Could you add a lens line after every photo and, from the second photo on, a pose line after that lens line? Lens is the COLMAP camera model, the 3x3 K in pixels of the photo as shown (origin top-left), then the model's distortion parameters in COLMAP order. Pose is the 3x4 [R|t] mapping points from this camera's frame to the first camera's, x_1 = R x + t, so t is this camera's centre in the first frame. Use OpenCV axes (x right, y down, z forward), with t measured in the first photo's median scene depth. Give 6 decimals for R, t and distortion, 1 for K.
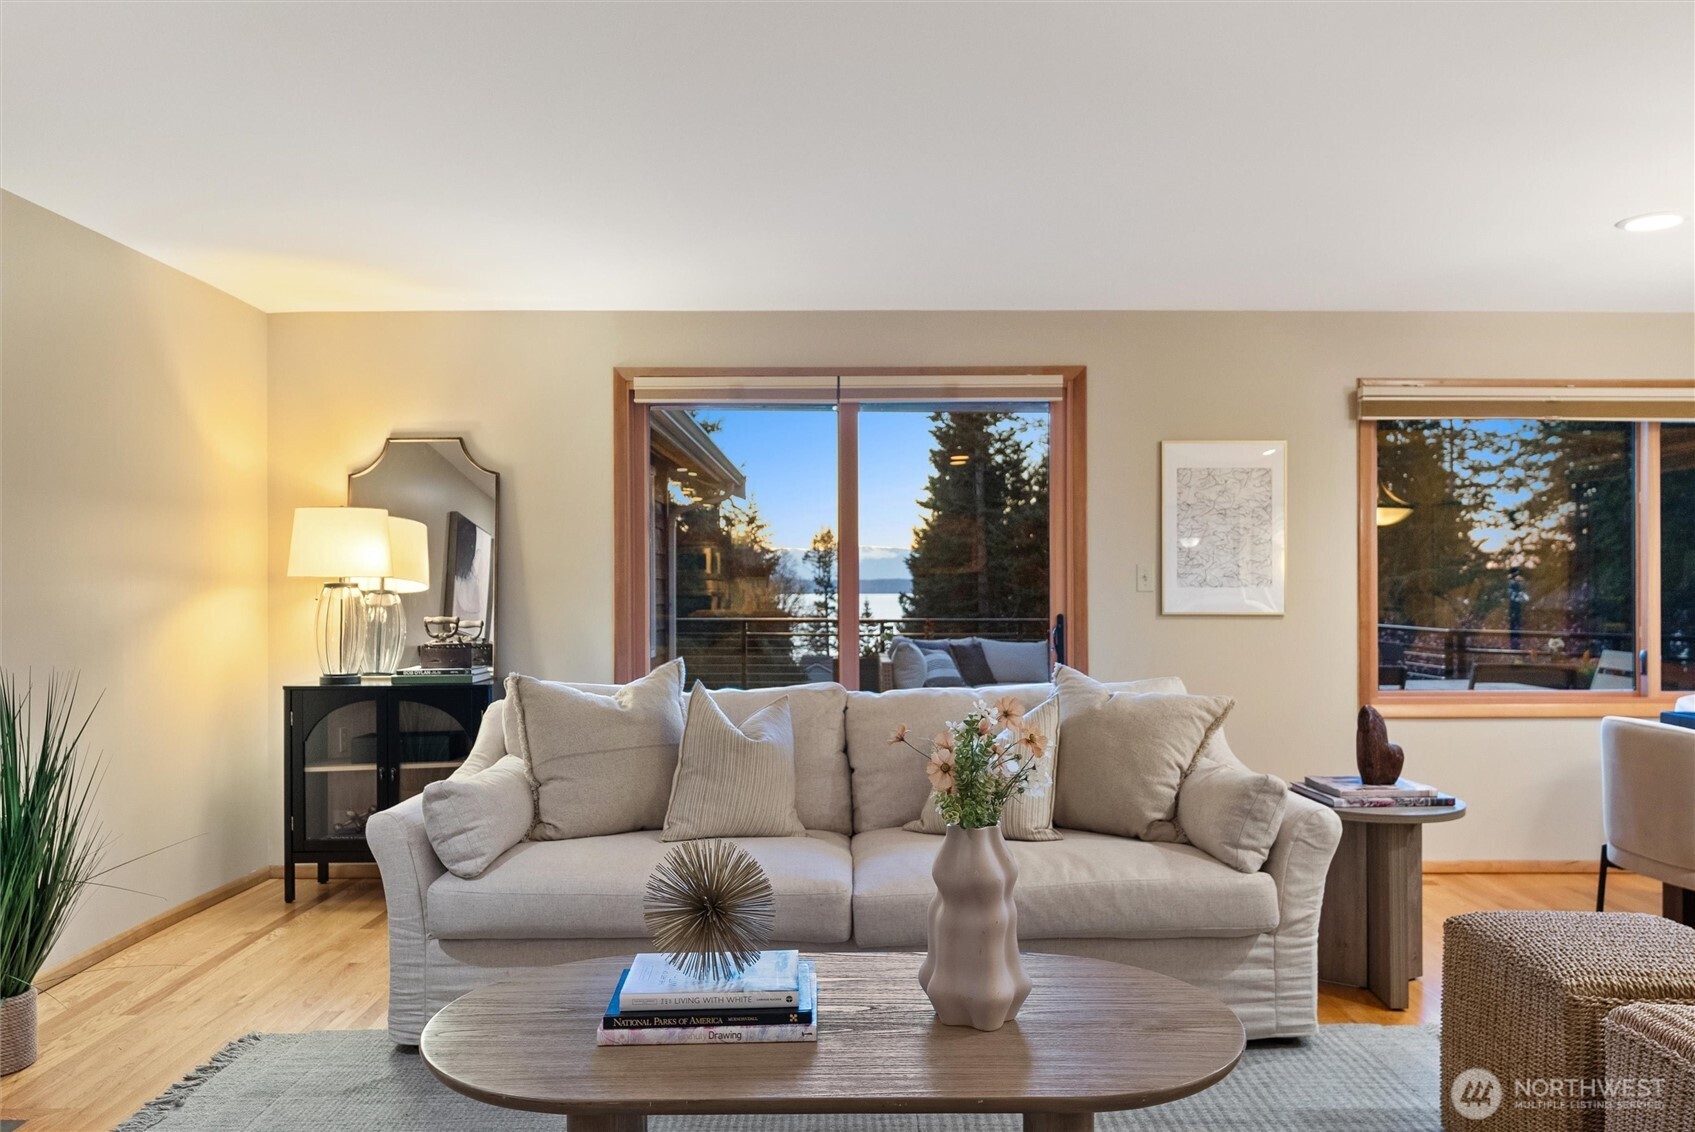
lens RADIAL K [[1214.4, 0, 852.5], [0, 1214.4, 599.5], [0, 0, 1]] dist [0.002403, -0.000997]
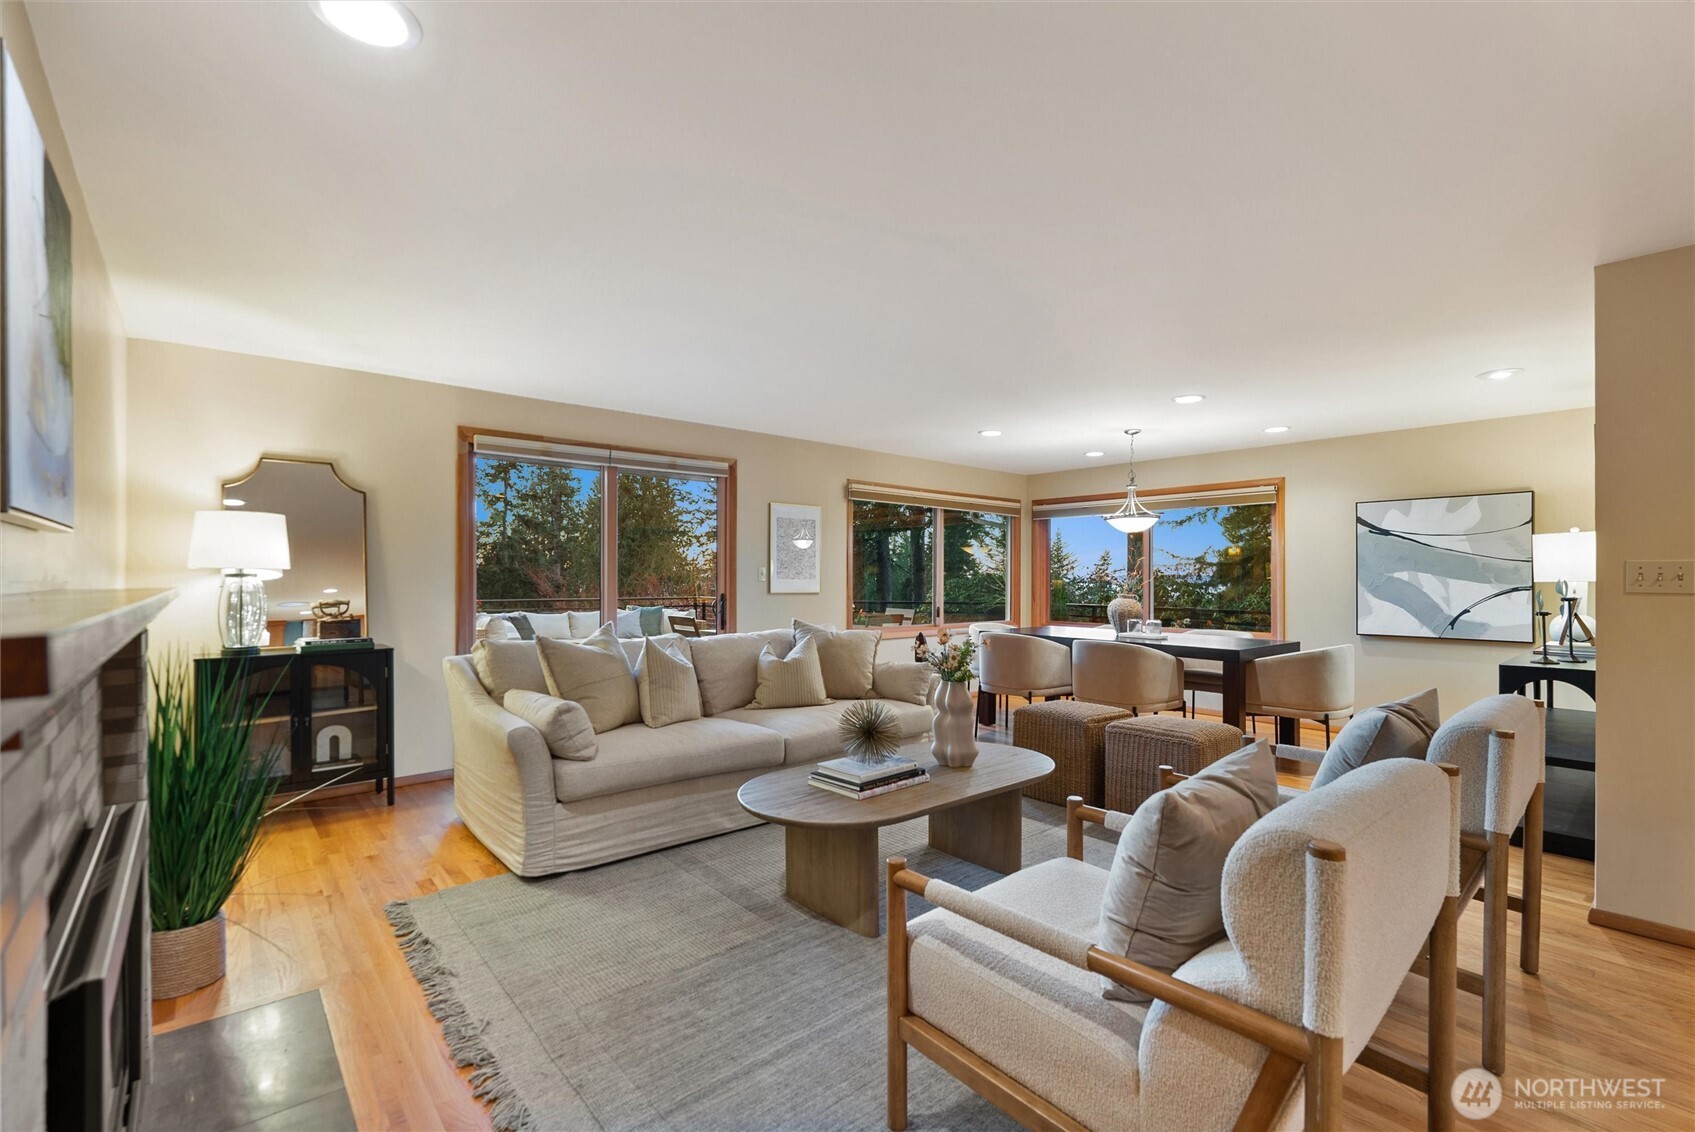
lens RADIAL K [[755.6, 0, 851.1], [0, 755.6, 581.4], [0, 0, 1]] dist [-0.002619, -0.000598]
pose [[0.757359, 0.000979, 0.652998, -0.615575], [0.002885, 0.999984, -0.004846, 0.000154], [-0.652992, 0.005554, 0.757345, 0.018535]]
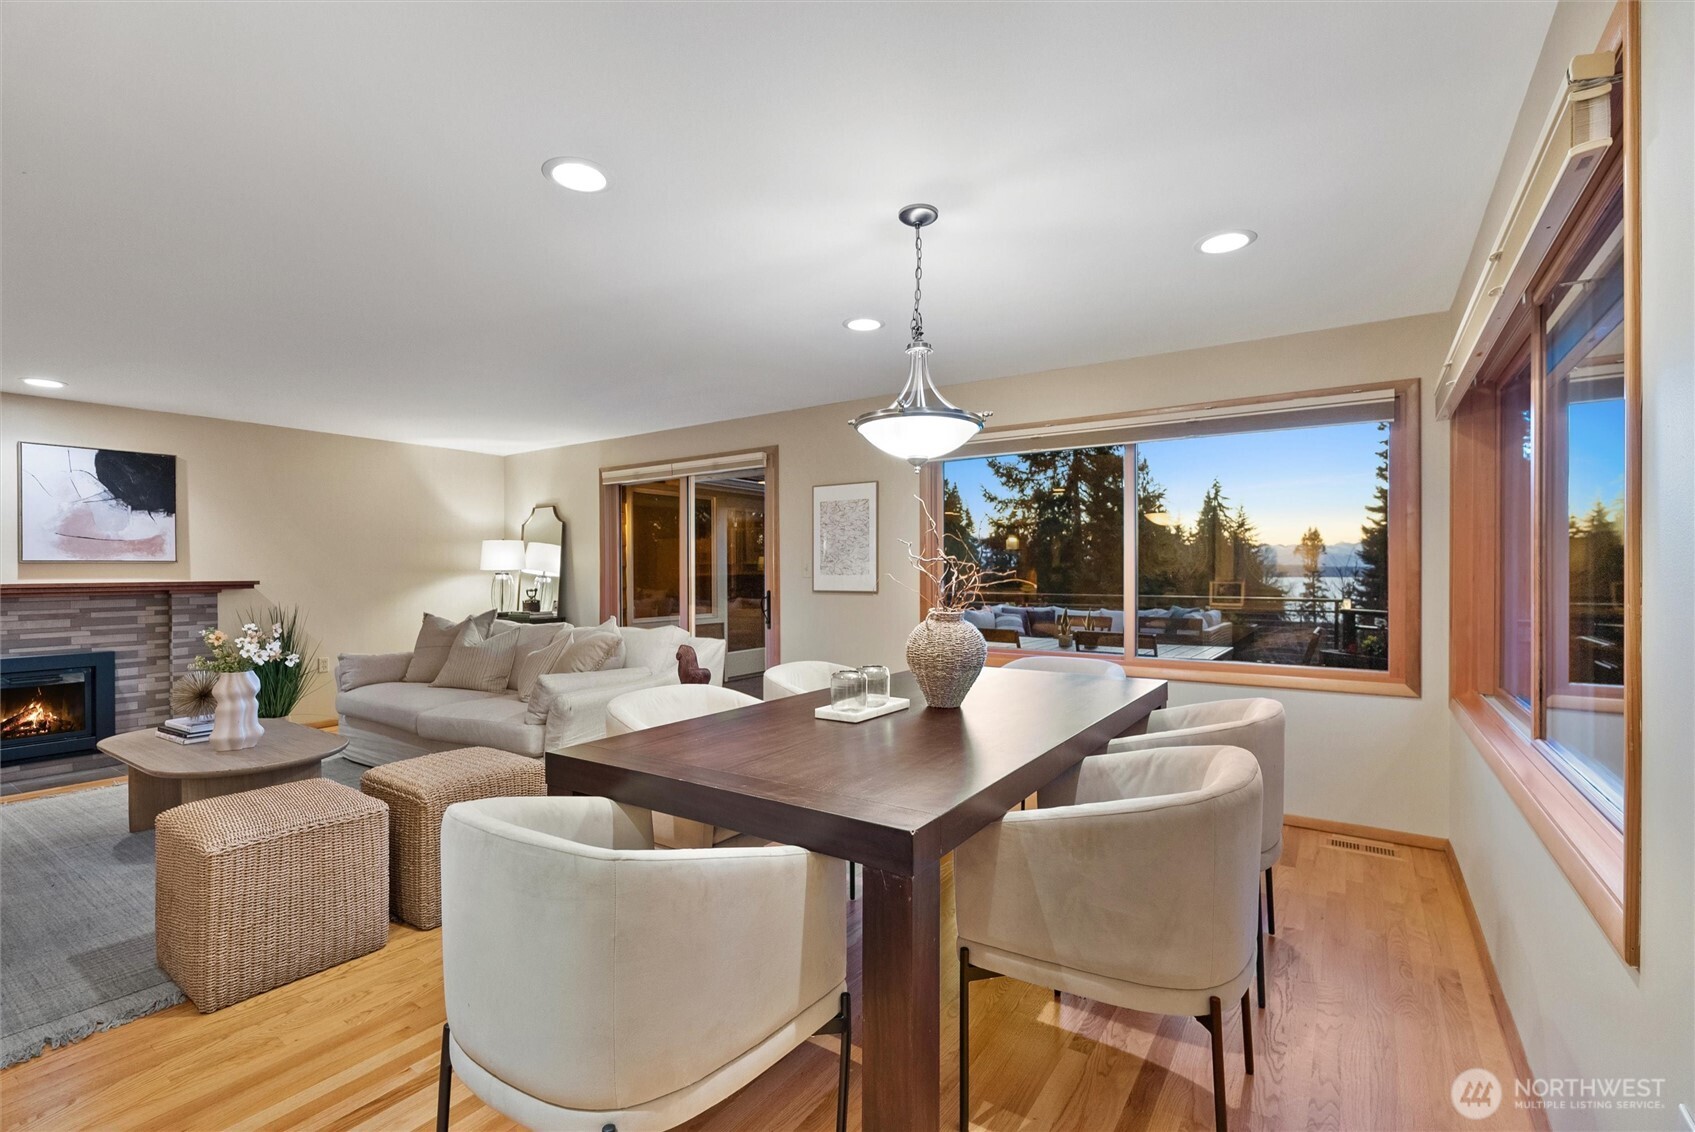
lens RADIAL K [[750.5, 0, 842.5], [0, 750.5, 566.4], [0, 0, 1]] dist [-0.000247, 0.000391]
pose [[0.822562, -0.007314, -0.568628, 1.243876], [-0.003063, 0.999846, -0.017291, -0.006281], [0.568667, 0.015965, 0.822413, 0.271430]]
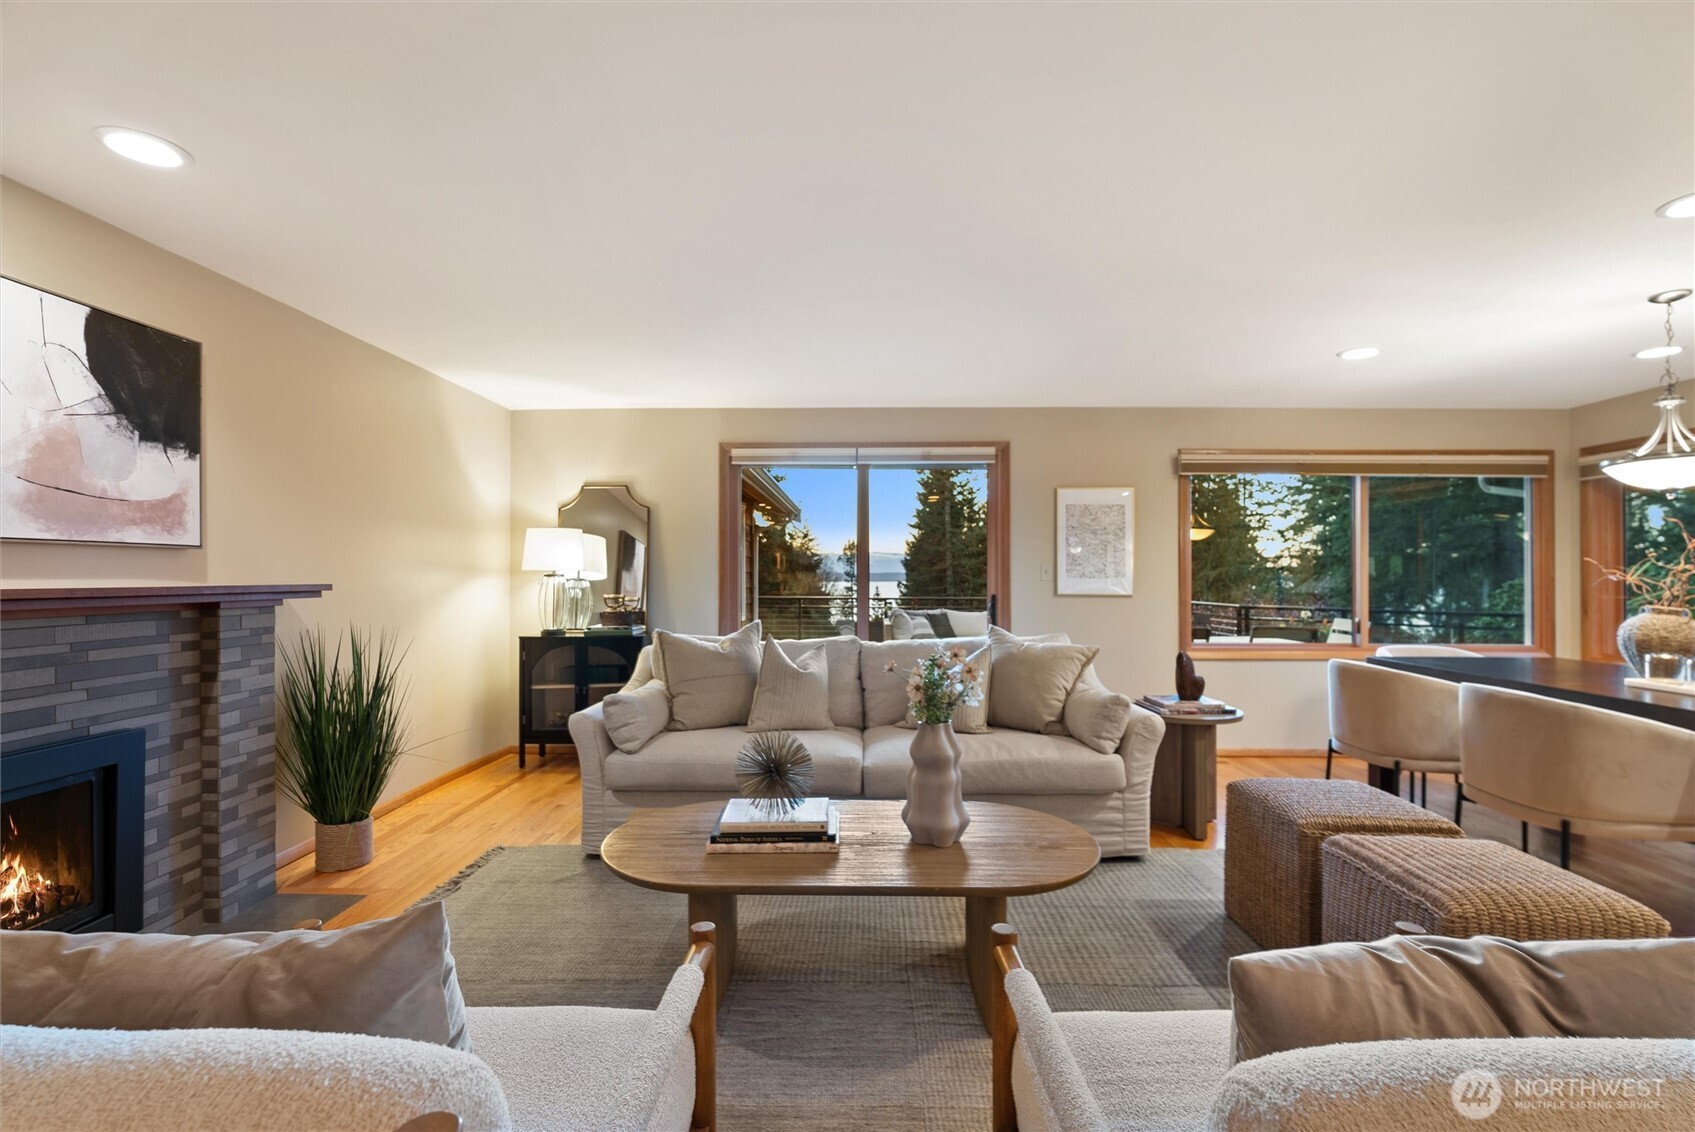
lens RADIAL K [[755.6, 0, 851.1], [0, 755.6, 581.4], [0, 0, 1]] dist [-0.002619, -0.000598]
pose [[0.999742, 0.002975, -0.022514, 0.005625], [-0.003088, 0.999983, -0.004958, 0.000021], [0.022499, 0.005026, 0.999734, -0.016526]]
